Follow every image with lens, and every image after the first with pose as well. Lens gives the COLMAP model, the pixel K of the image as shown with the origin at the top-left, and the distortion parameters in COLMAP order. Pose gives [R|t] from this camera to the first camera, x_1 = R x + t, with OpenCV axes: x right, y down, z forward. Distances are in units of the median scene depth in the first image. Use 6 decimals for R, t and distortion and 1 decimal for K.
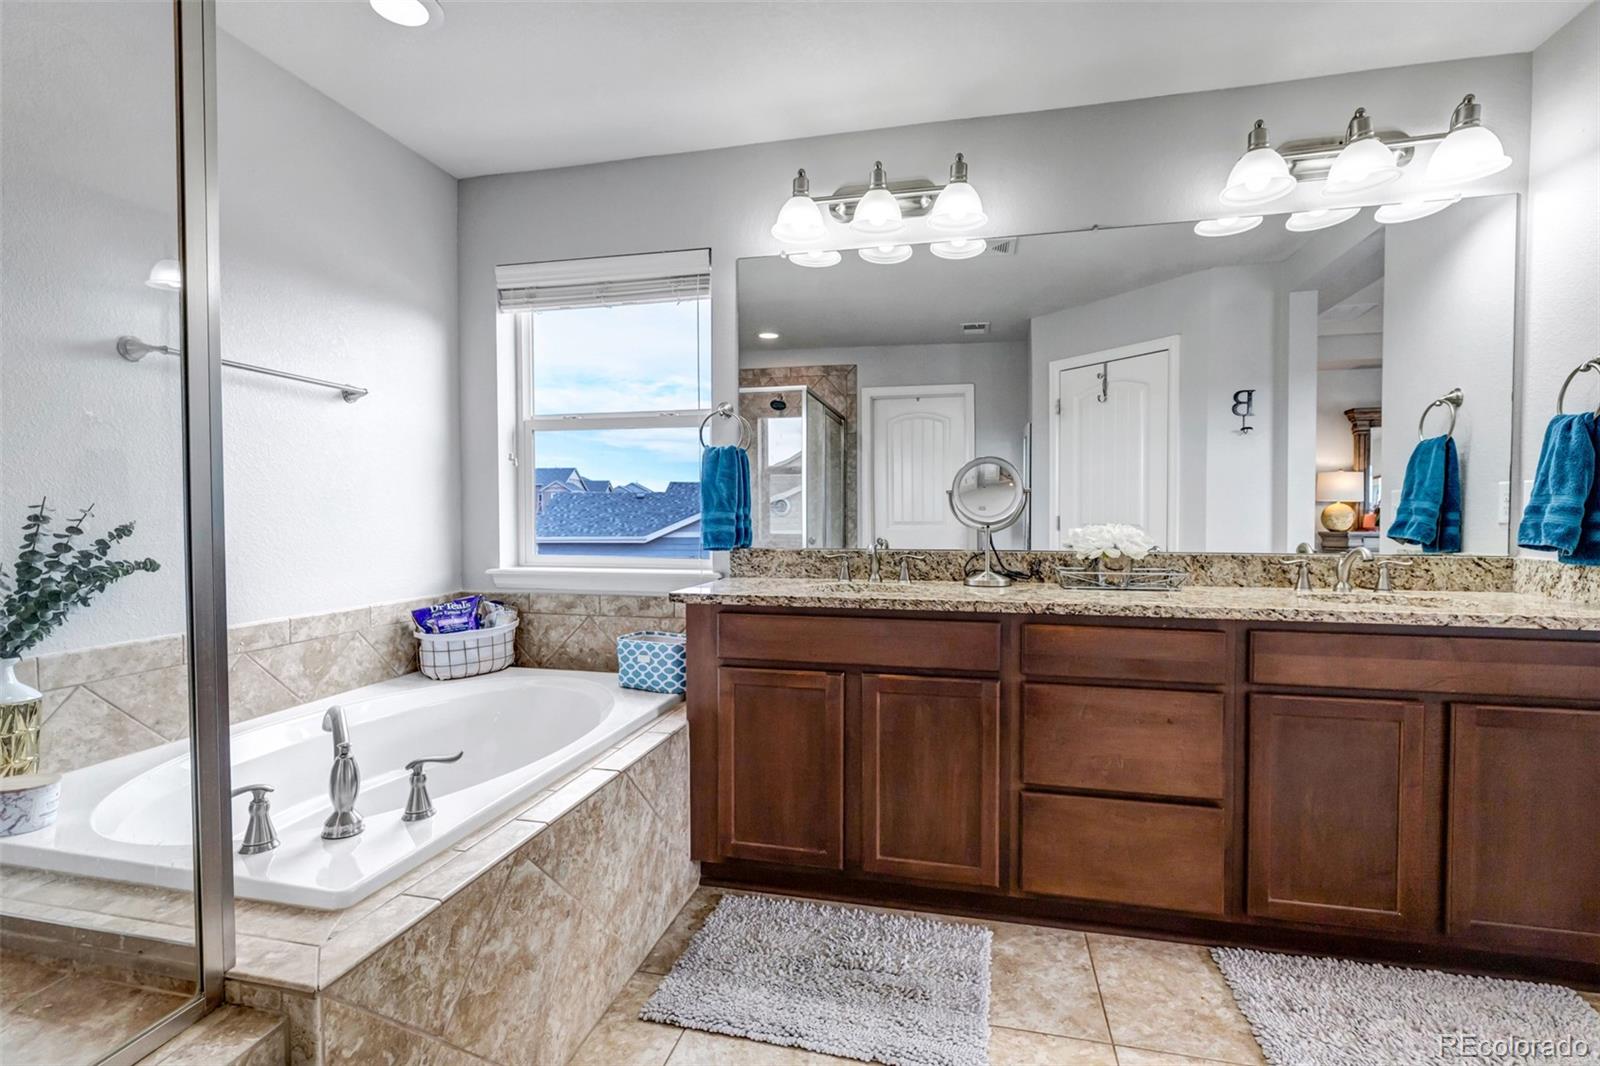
lens RADIAL K [[735.8, 0, 803.6], [0, 735.8, 532.2], [0, 0, 1]] dist [-0.002244, 0.000961]
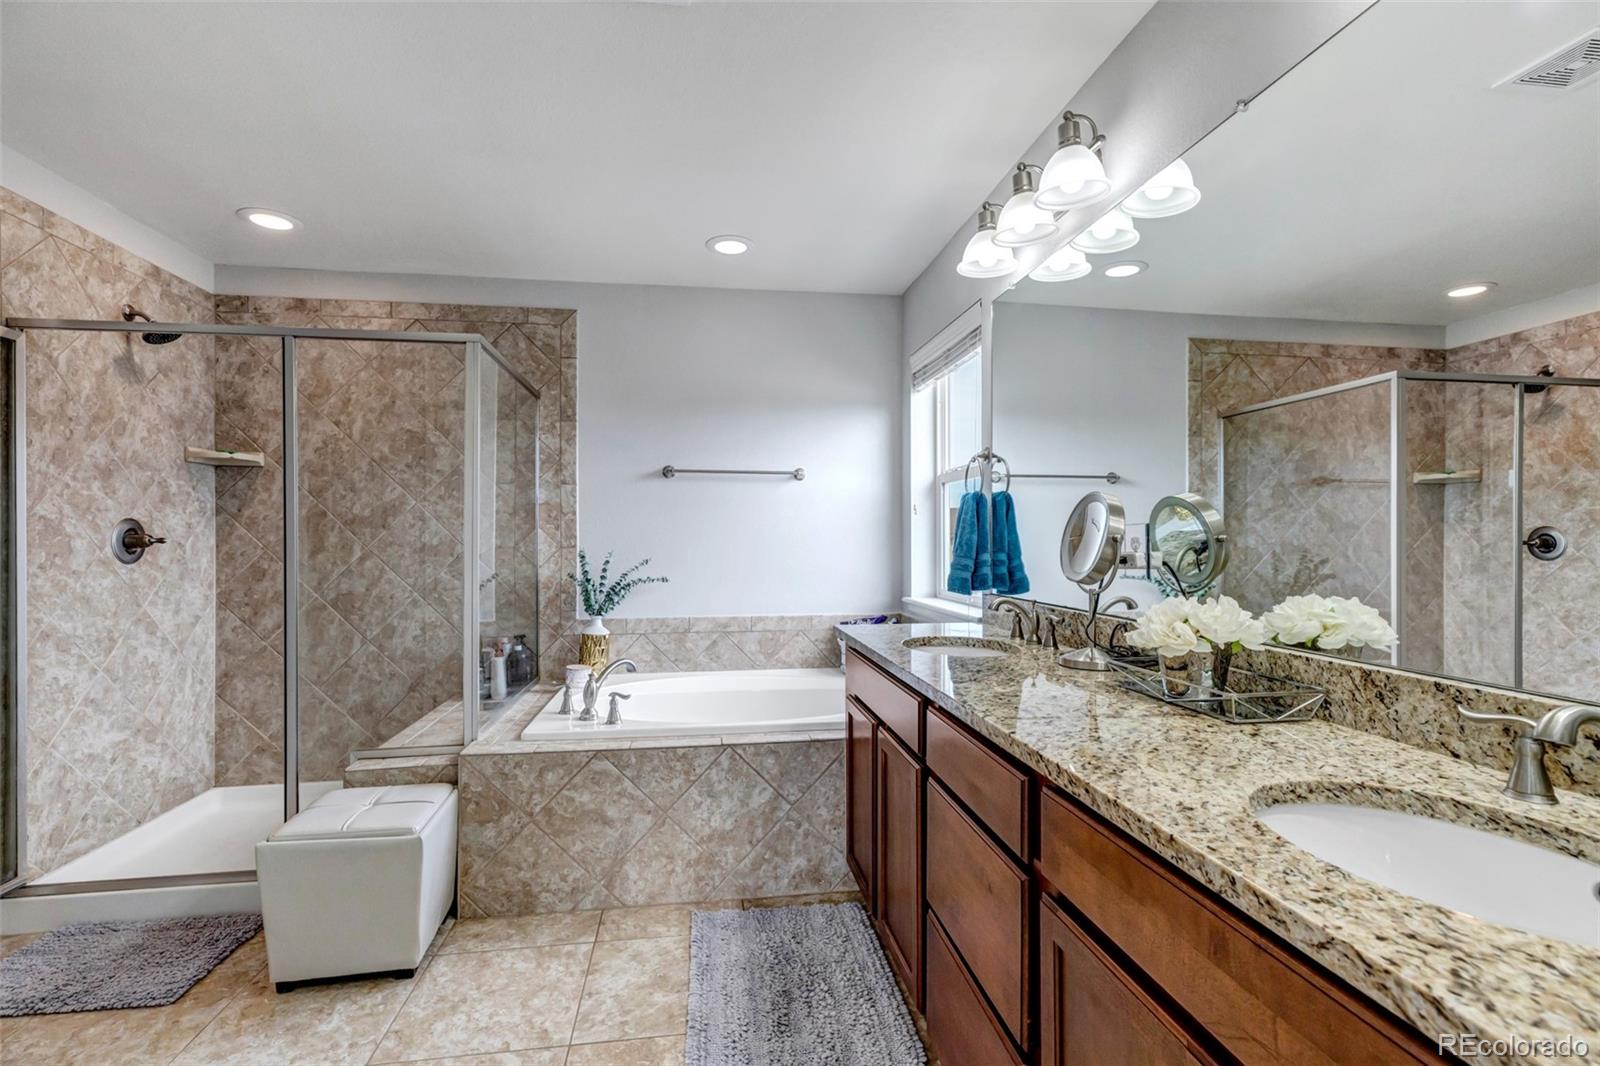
lens RADIAL K [[735.8, 0, 805.9], [0, 735.8, 537.7], [0, 0, 1]] dist [-0.002244, 0.000961]
pose [[0.381694, 0.000376, -0.924289, 0.873186], [-0.026184, 0.999603, -0.010406, -0.044636], [0.923918, 0.028173, 0.381552, 0.472655]]
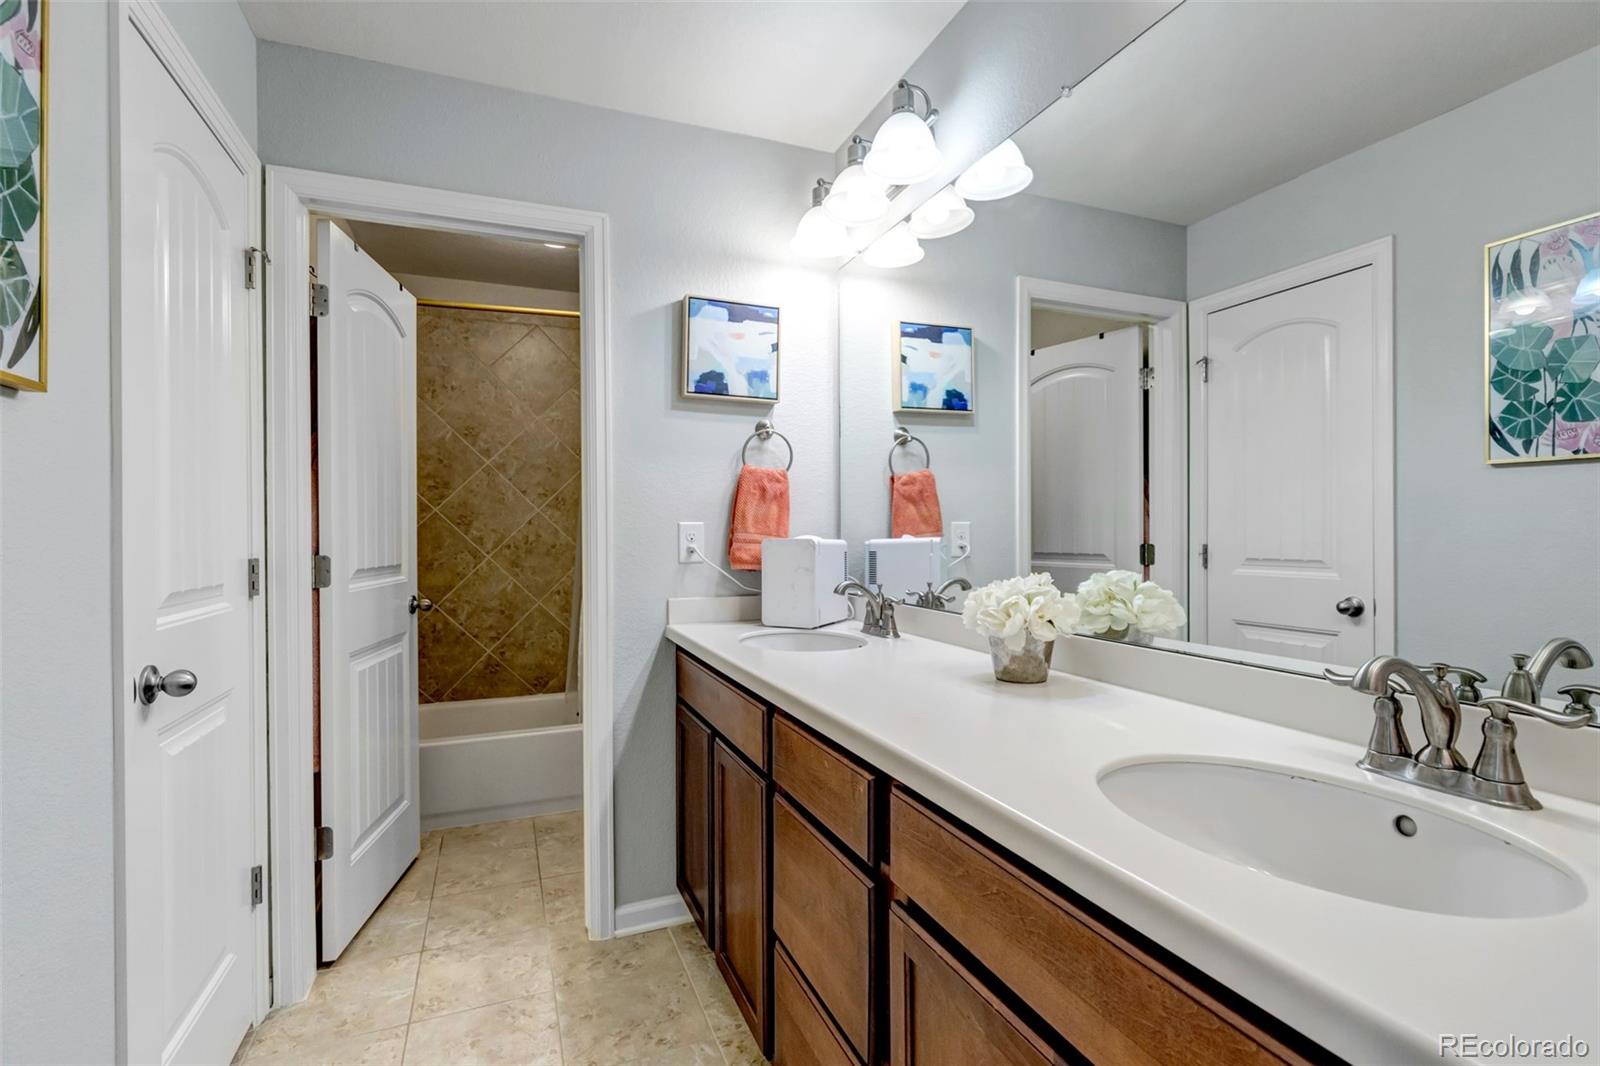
lens RADIAL K [[735.8, 0, 796.9], [0, 735.8, 536.0], [0, 0, 1]] dist [-0.002244, 0.000961]
pose [[0.574145, -0.002637, -0.818749, 0.830466], [-0.012484, 0.999850, -0.011974, -0.038750], [0.818658, 0.017096, 0.574027, 0.493133]]
